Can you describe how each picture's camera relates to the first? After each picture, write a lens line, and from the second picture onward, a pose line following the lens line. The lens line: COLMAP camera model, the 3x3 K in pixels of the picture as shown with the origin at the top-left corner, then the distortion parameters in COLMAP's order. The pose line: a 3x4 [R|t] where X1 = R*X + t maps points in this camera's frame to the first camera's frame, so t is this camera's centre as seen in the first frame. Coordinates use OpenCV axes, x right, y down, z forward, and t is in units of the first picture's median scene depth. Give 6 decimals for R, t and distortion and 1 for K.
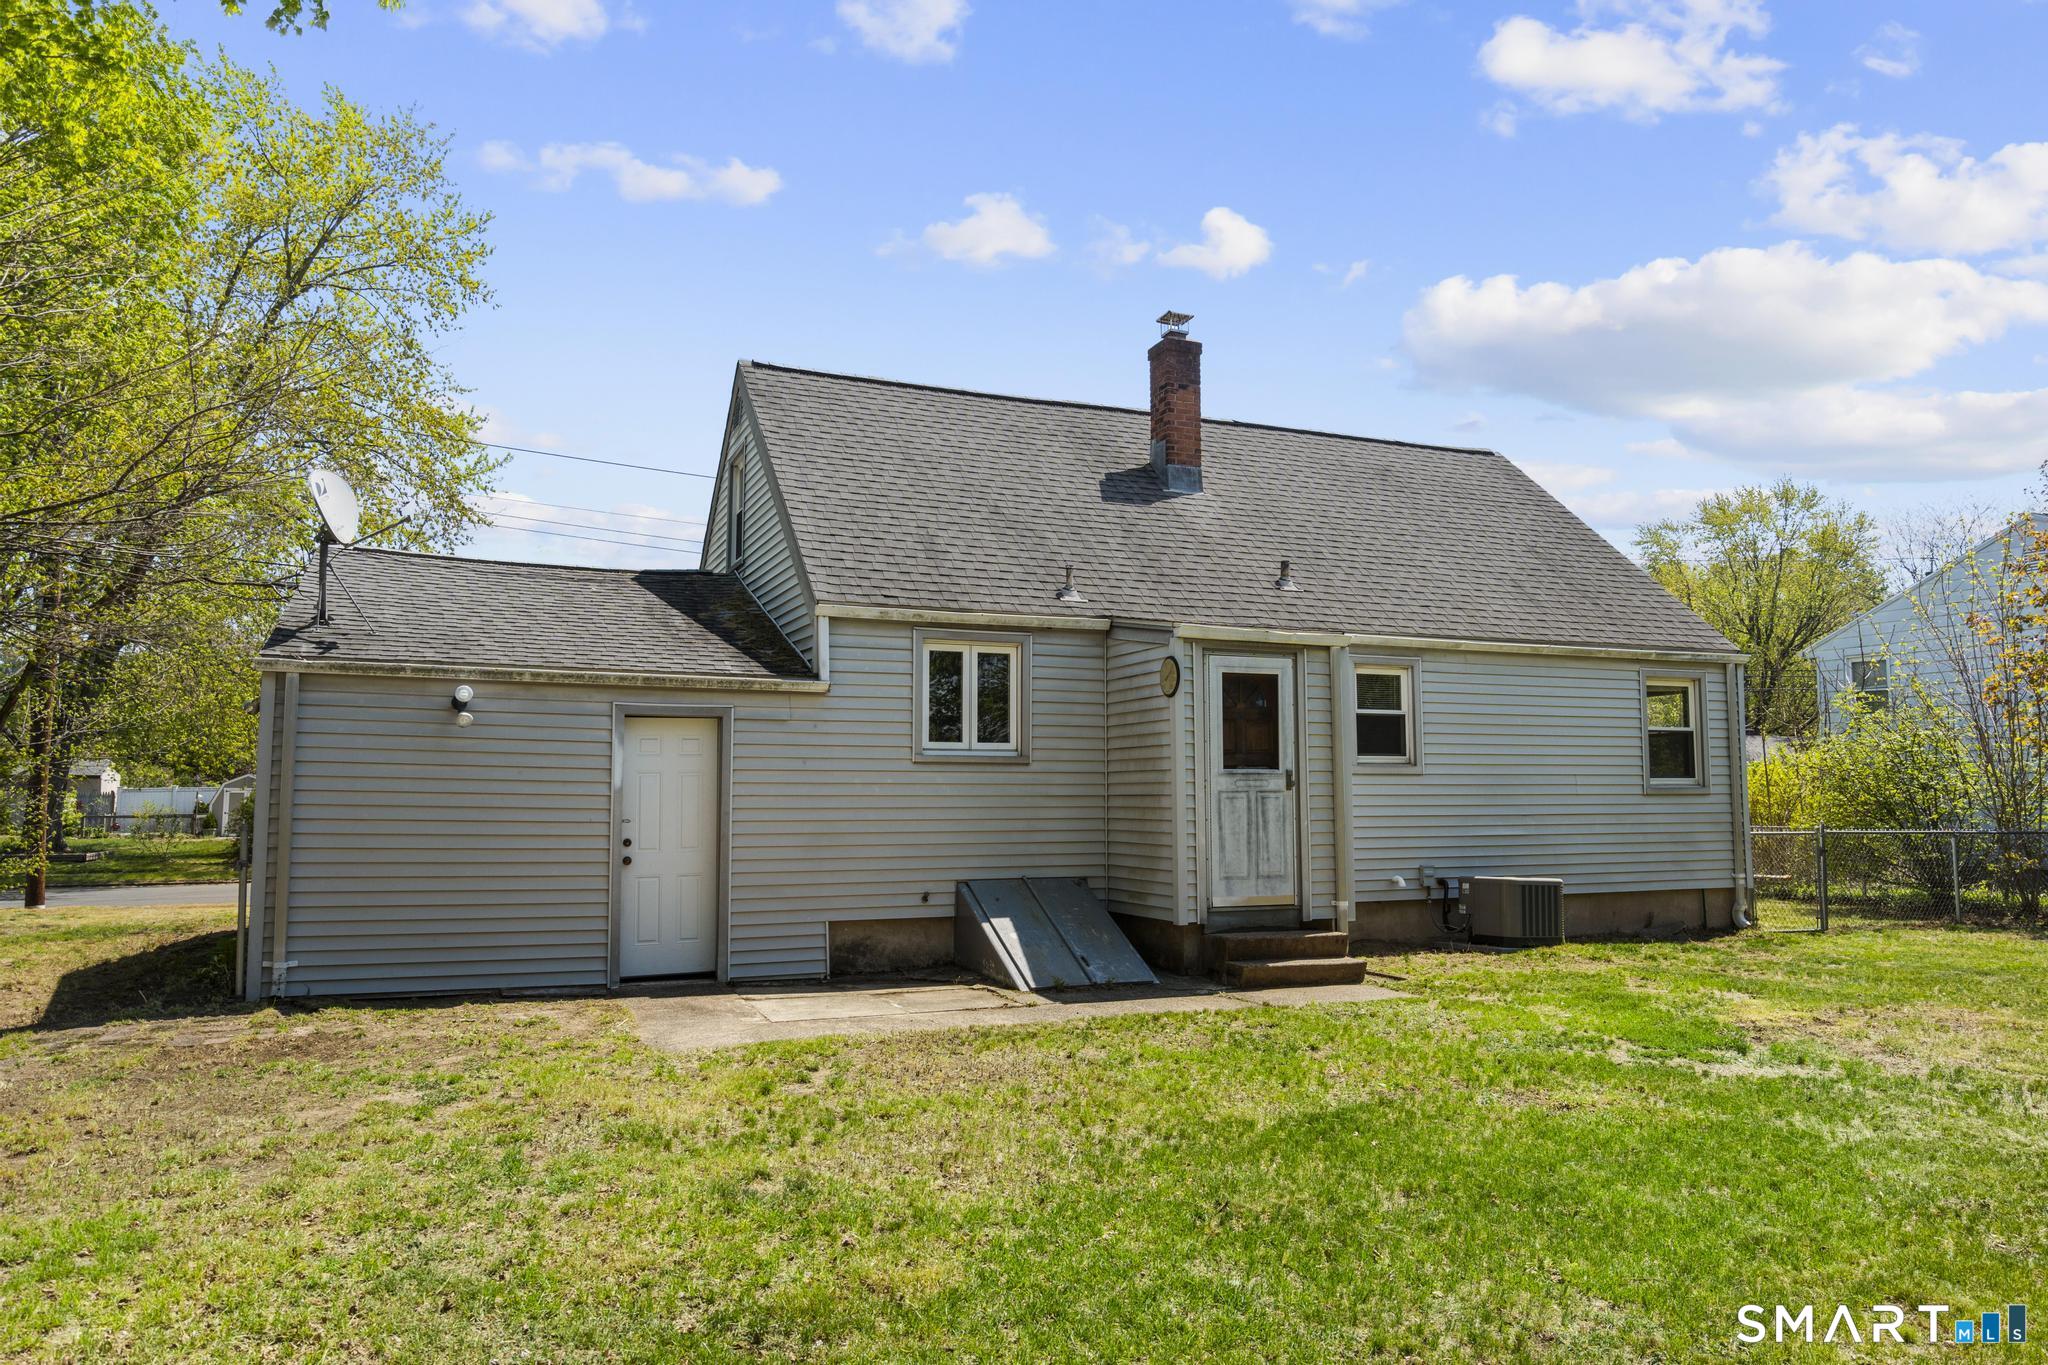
lens RADIAL K [[1366.1, 0, 1024.0], [0, 1366.1, 682.5], [0, 0, 1]] dist [0.001686, -0.000602]
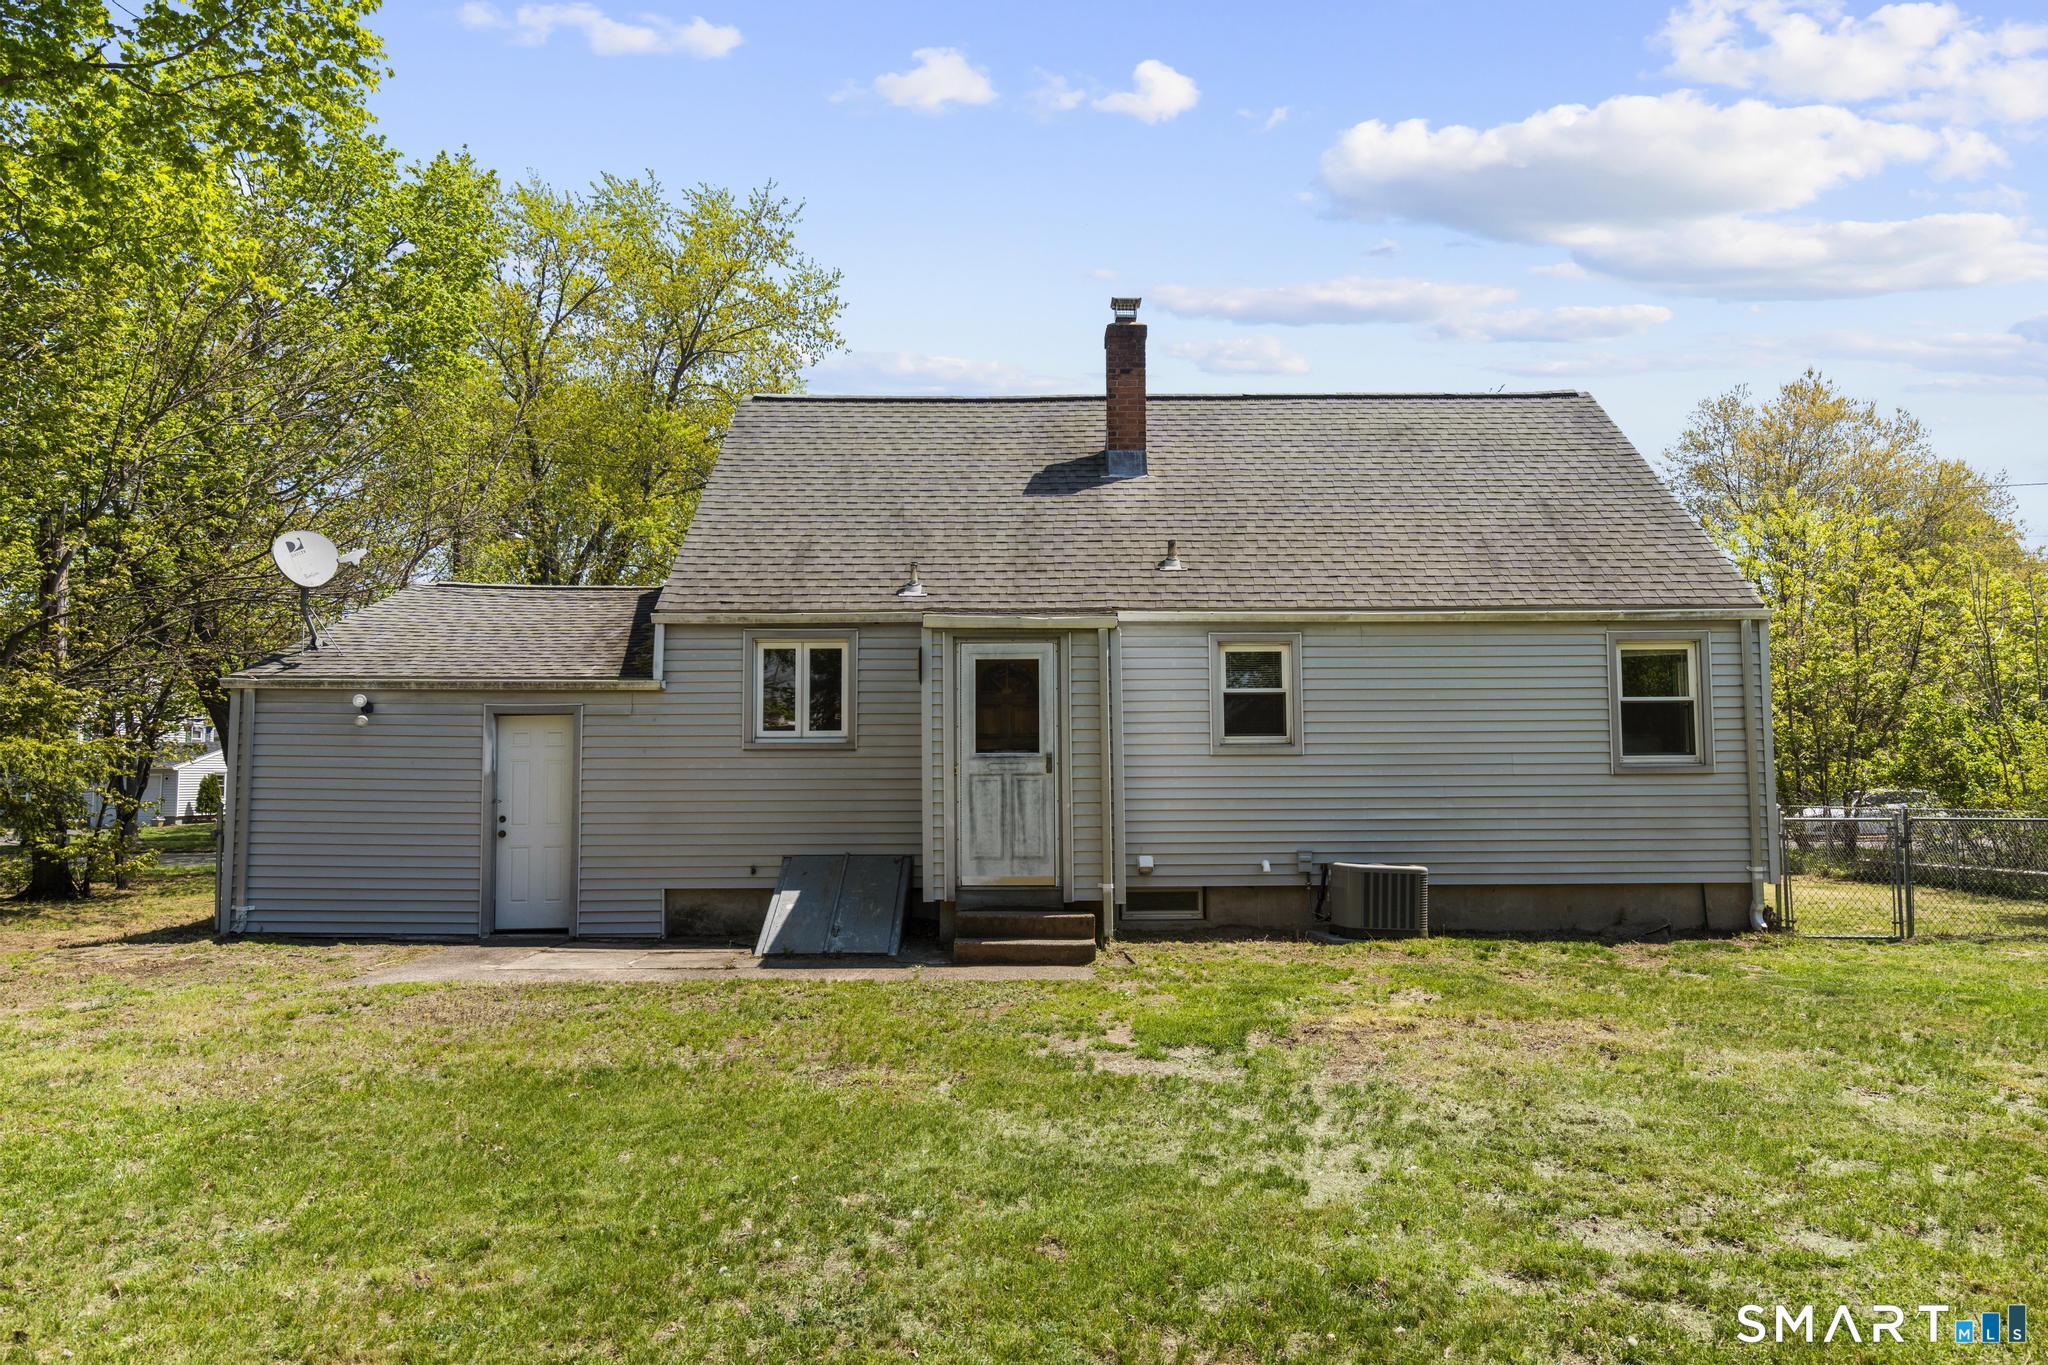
lens RADIAL K [[1327.5, 0, 1024.0], [0, 1327.5, 682.5], [0, 0, 1]] dist [0.002351, 0.000723]
pose [[0.923792, -0.030584, -0.381671, 0.552384], [0.035802, 0.999337, 0.006575, 0.004536], [0.381217, -0.019739, 0.924275, 0.082814]]
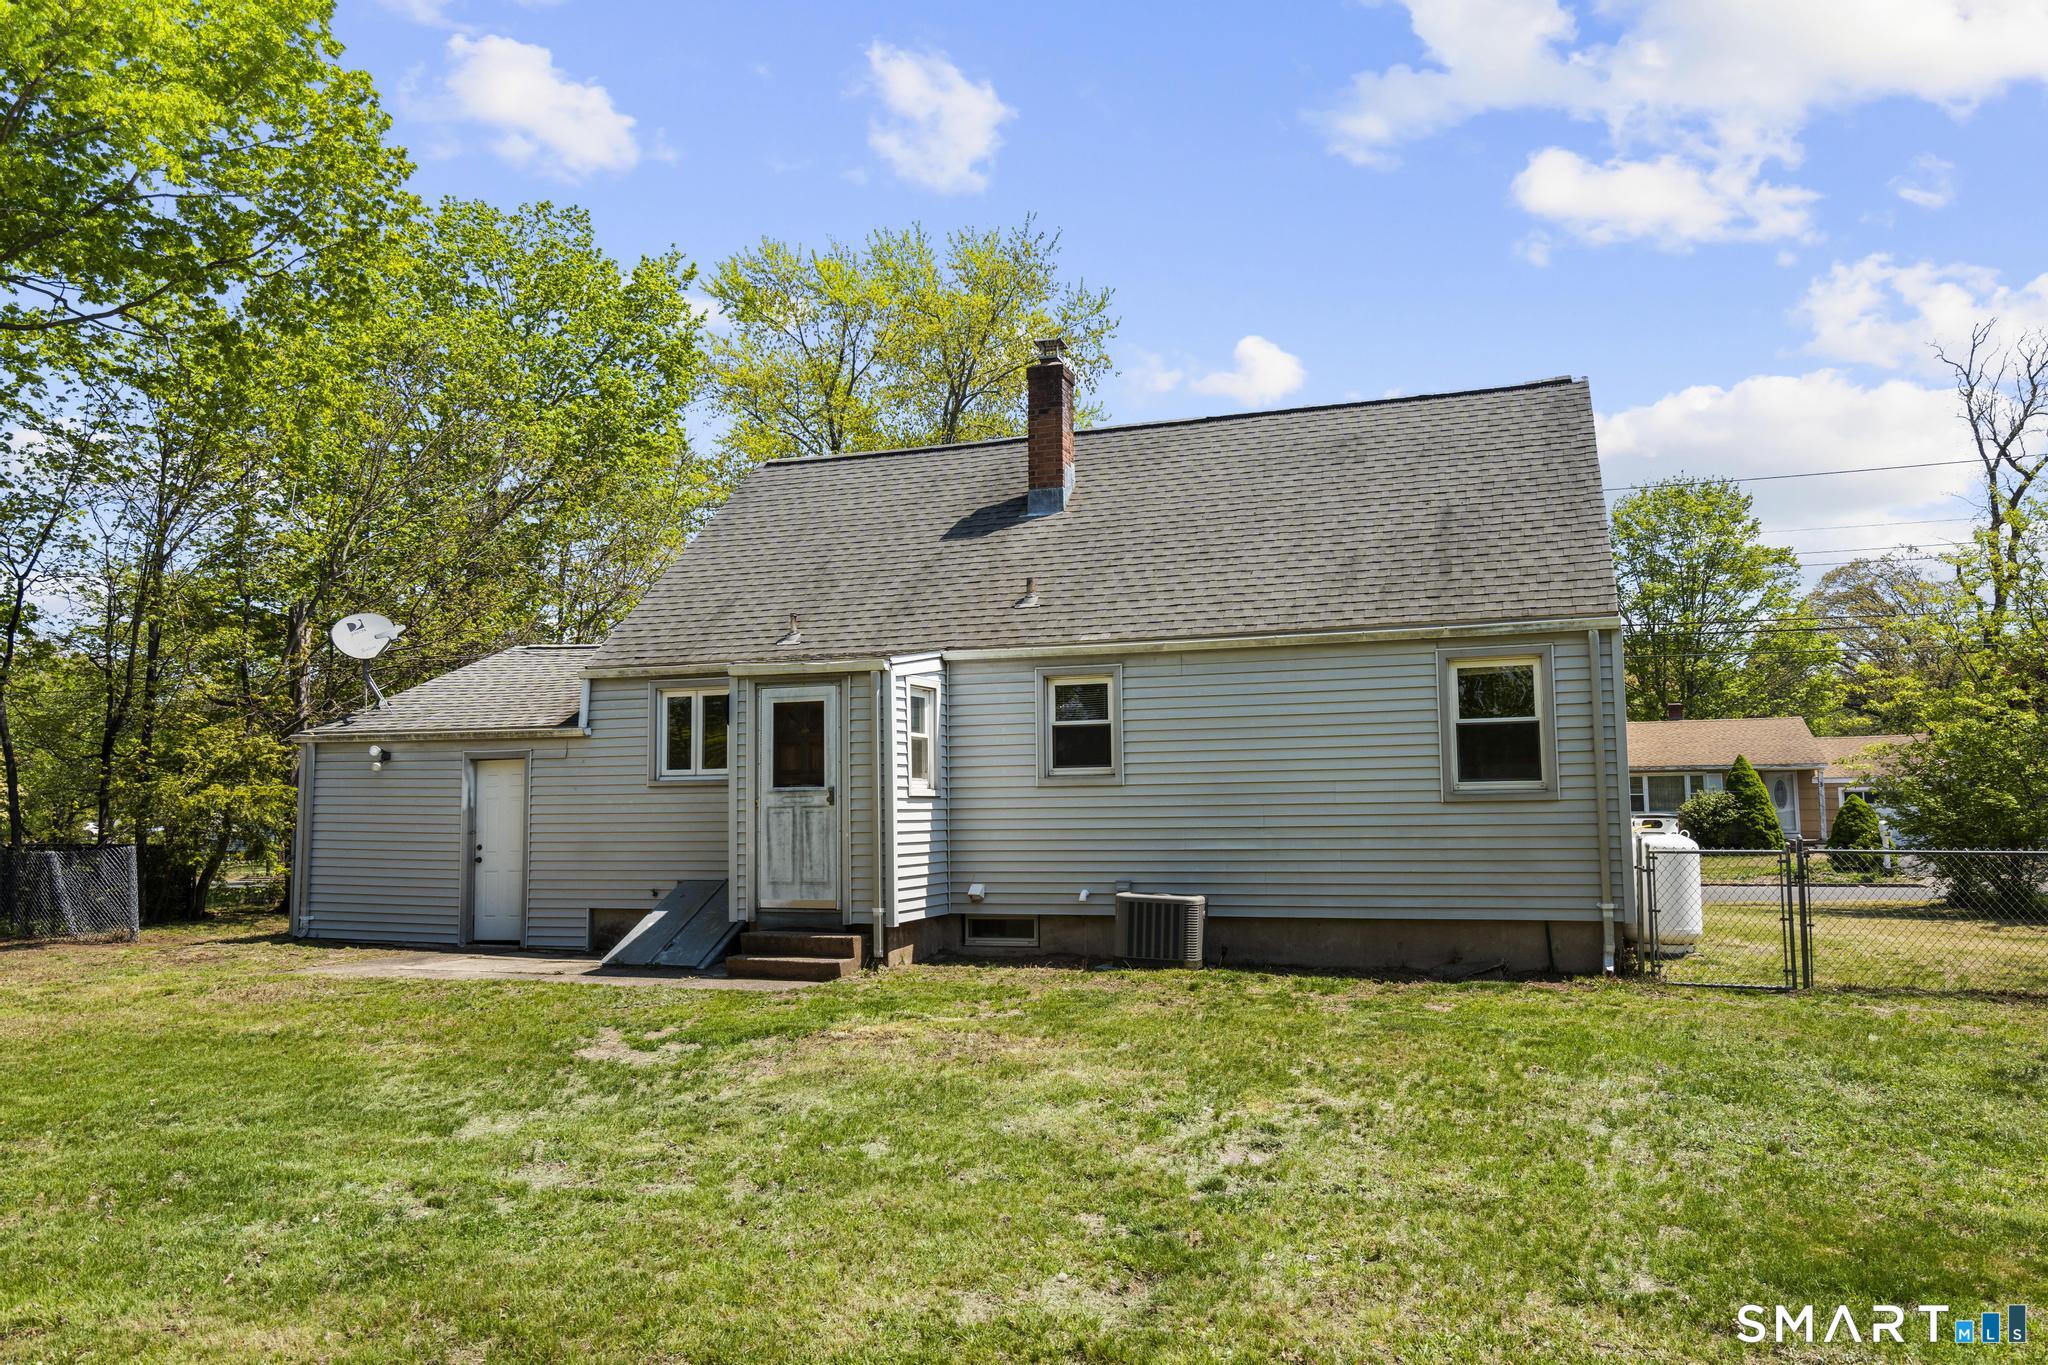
lens RADIAL K [[1430.9, 0, 1024.0], [0, 1430.9, 682.5], [0, 0, 1]] dist [0.003612, 0.001771]
pose [[0.741197, -0.069141, -0.667718, 1.083924], [0.065578, 0.997382, -0.030483, 0.025238], [0.668077, -0.021194, 0.743790, 0.244106]]
